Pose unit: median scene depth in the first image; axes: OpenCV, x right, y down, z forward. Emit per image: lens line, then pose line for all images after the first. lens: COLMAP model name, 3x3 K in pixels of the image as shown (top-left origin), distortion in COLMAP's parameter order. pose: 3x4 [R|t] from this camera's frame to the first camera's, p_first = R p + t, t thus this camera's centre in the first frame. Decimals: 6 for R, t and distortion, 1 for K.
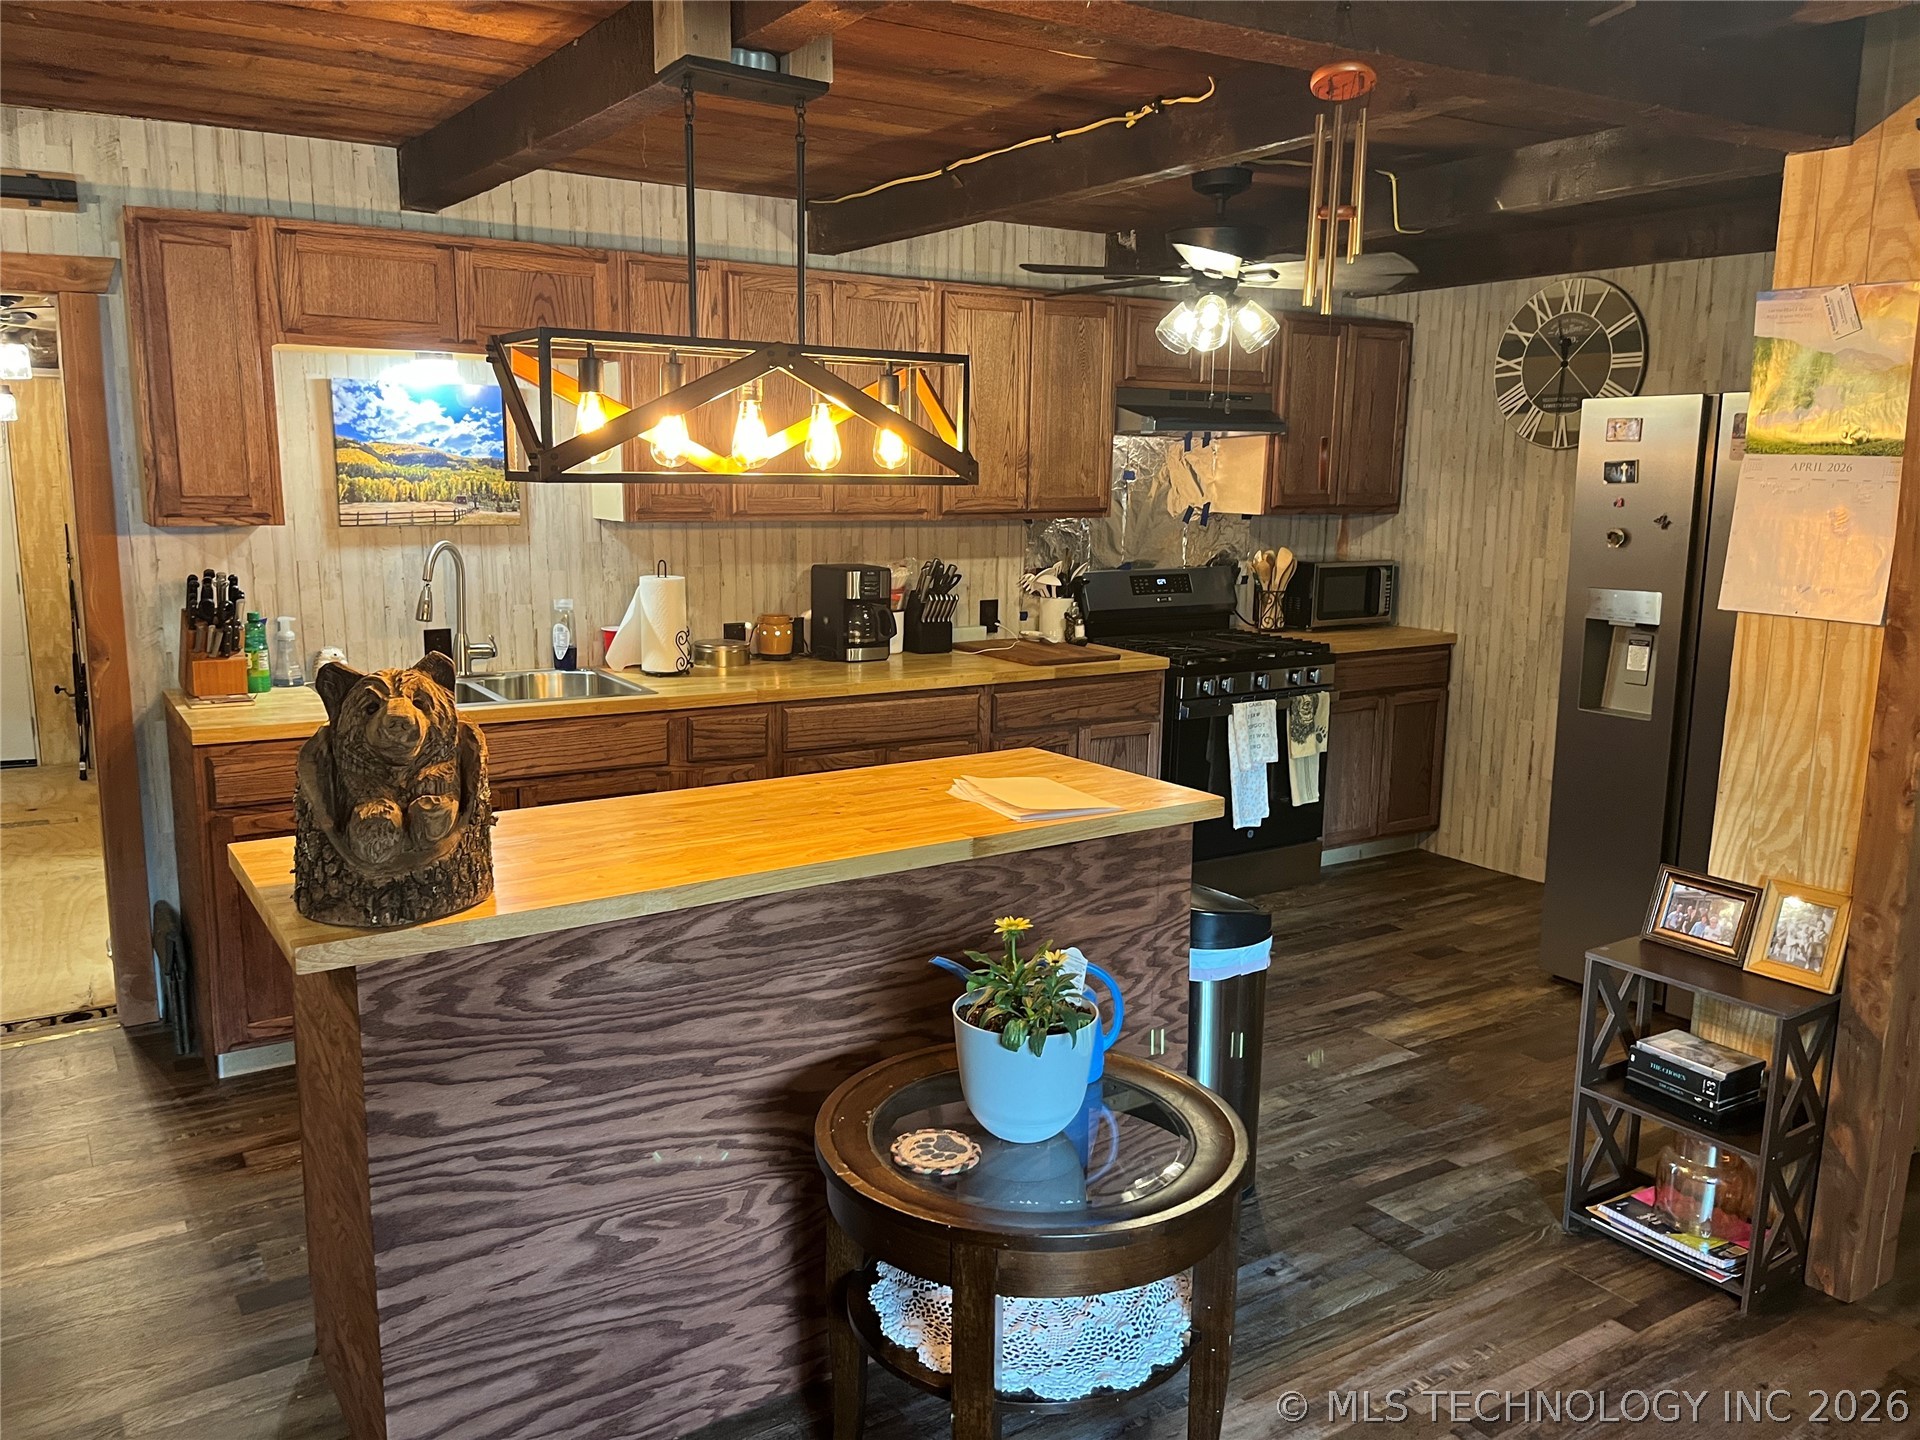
lens RADIAL K [[1453.4, 0, 955.2], [0, 1453.4, 736.0], [0, 0, 1]] dist [0.069204, -0.103219]
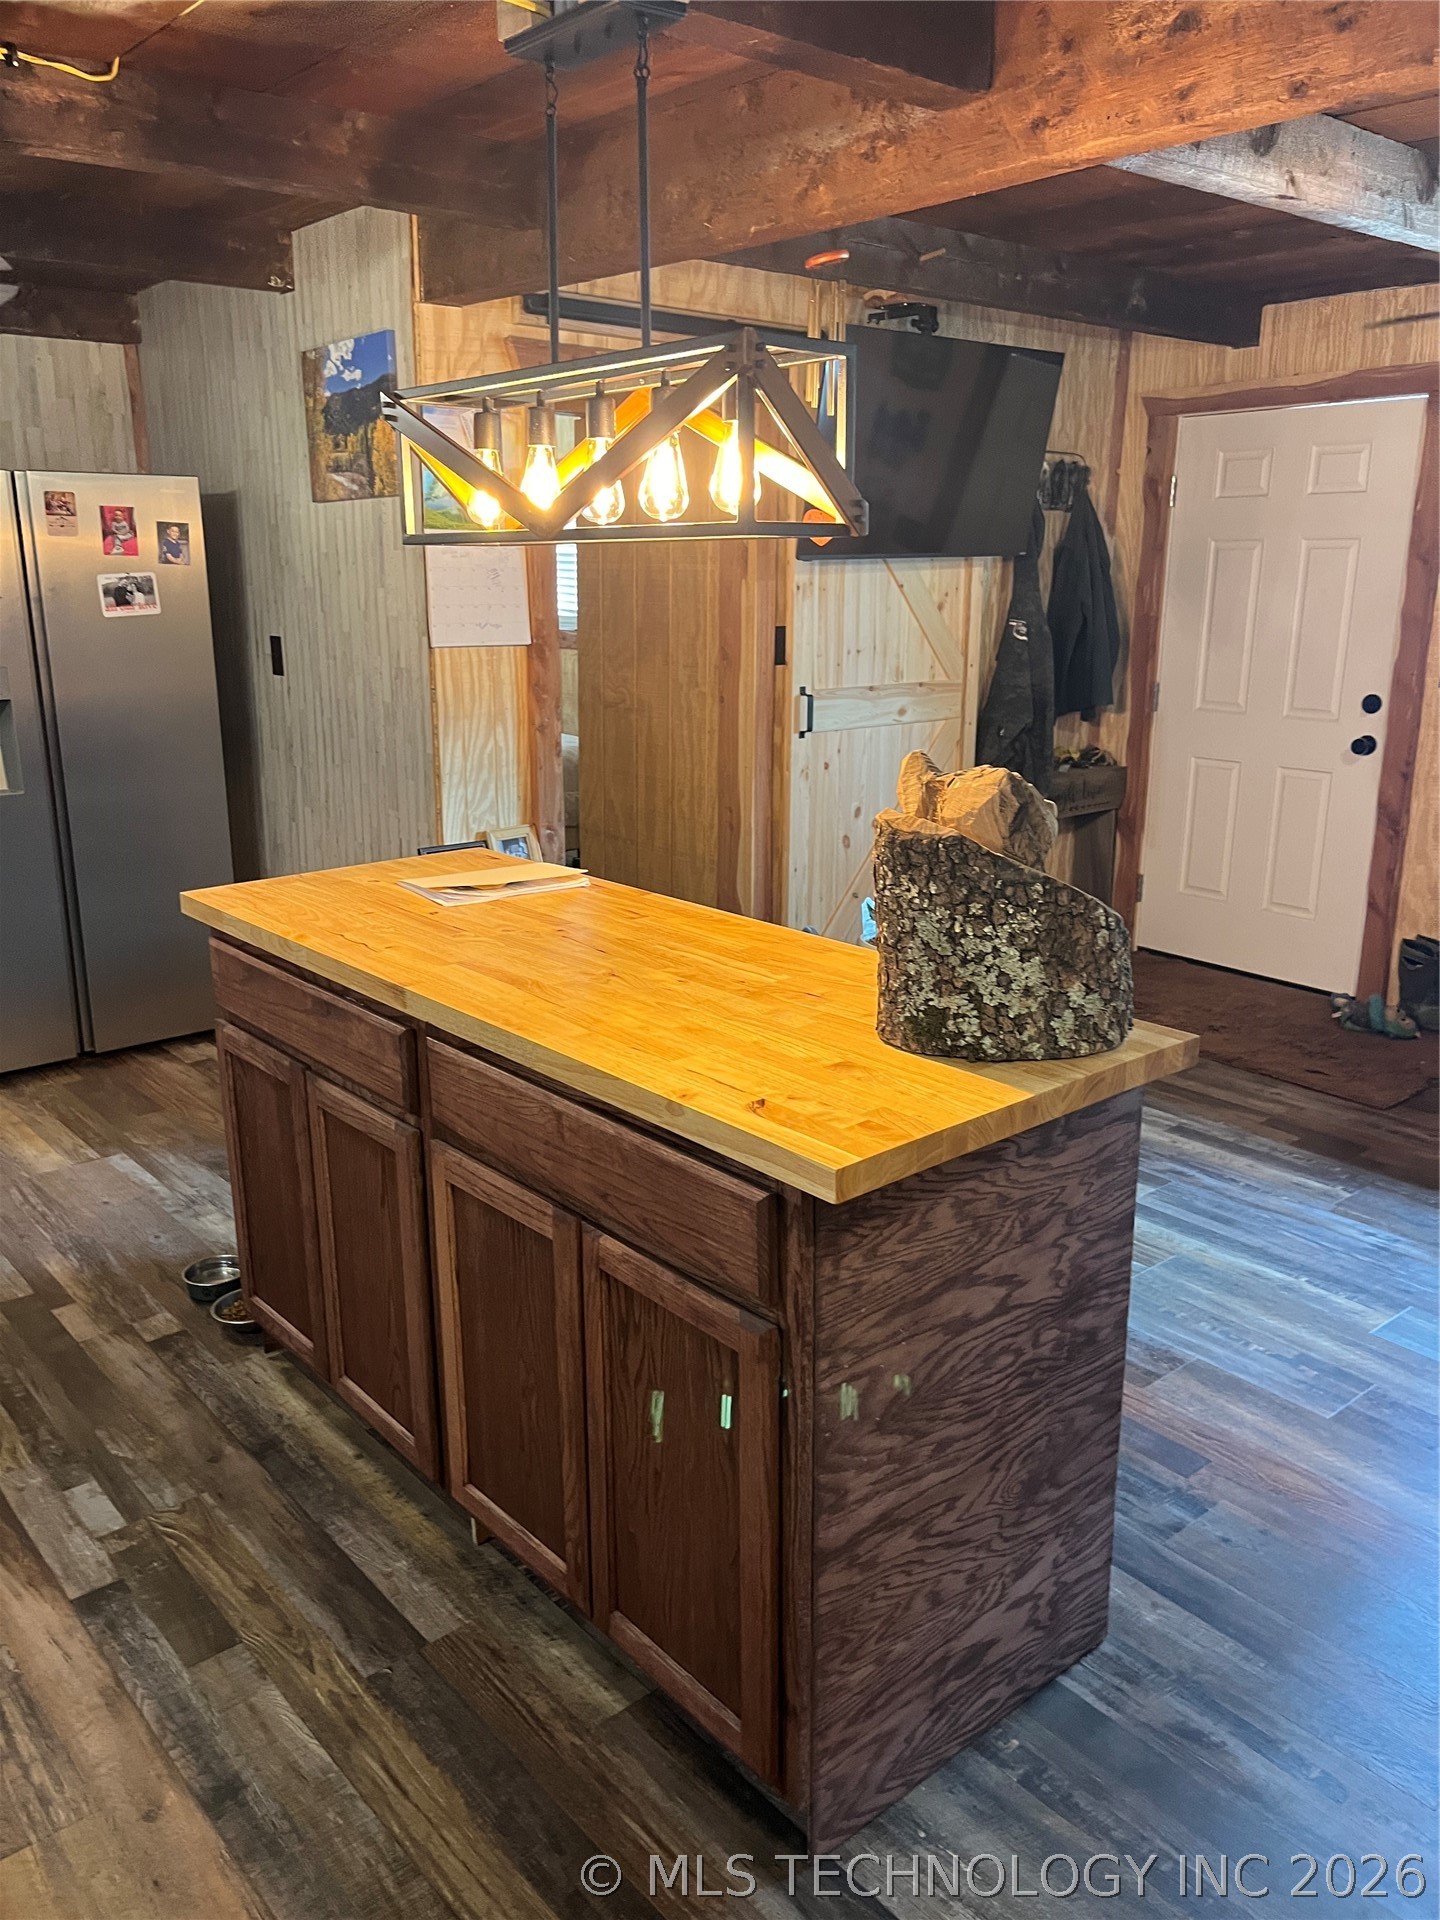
lens RADIAL K [[1453.4, 0, 695.3], [0, 1453.4, 935.5], [0, 0, 1]] dist [0.069204, -0.103219]
pose [[-0.118907, -0.249406, 0.961071, -0.520427], [0.185916, 0.945226, 0.268296, -0.091018], [-0.975344, 0.210581, -0.066026, 0.548505]]
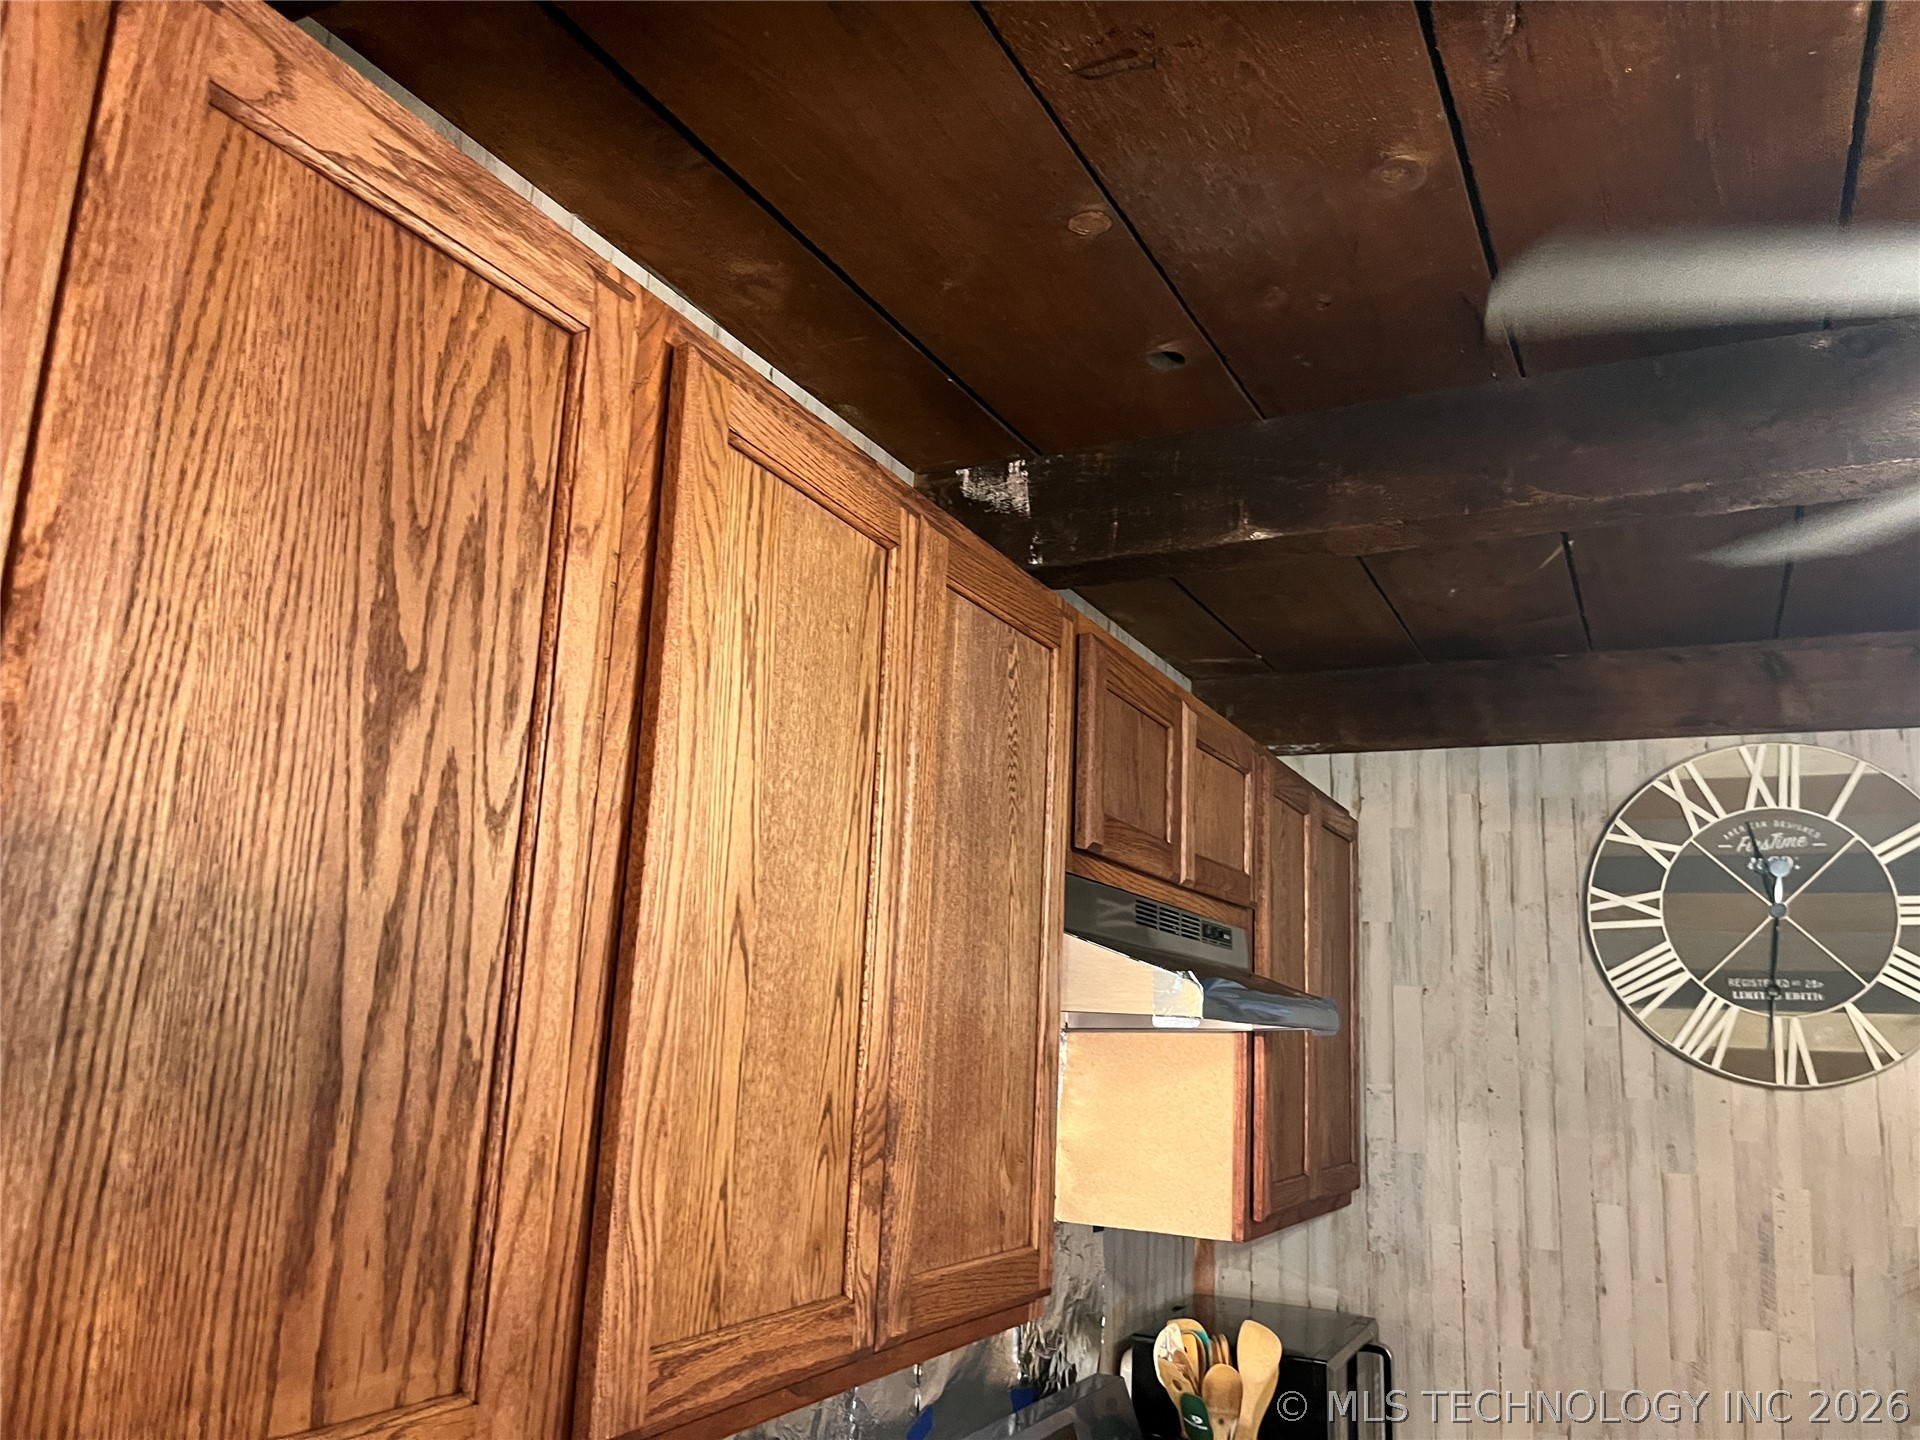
lens RADIAL K [[1453.4, 0, 934.7], [0, 1453.4, 728.4], [0, 0, 1]] dist [0.069204, -0.103219]
pose [[0.862985, 0.131551, 0.487803, -0.071023], [0.057474, 0.933678, -0.353472, -0.172163], [-0.501951, 0.333077, 0.798189, 0.816278]]
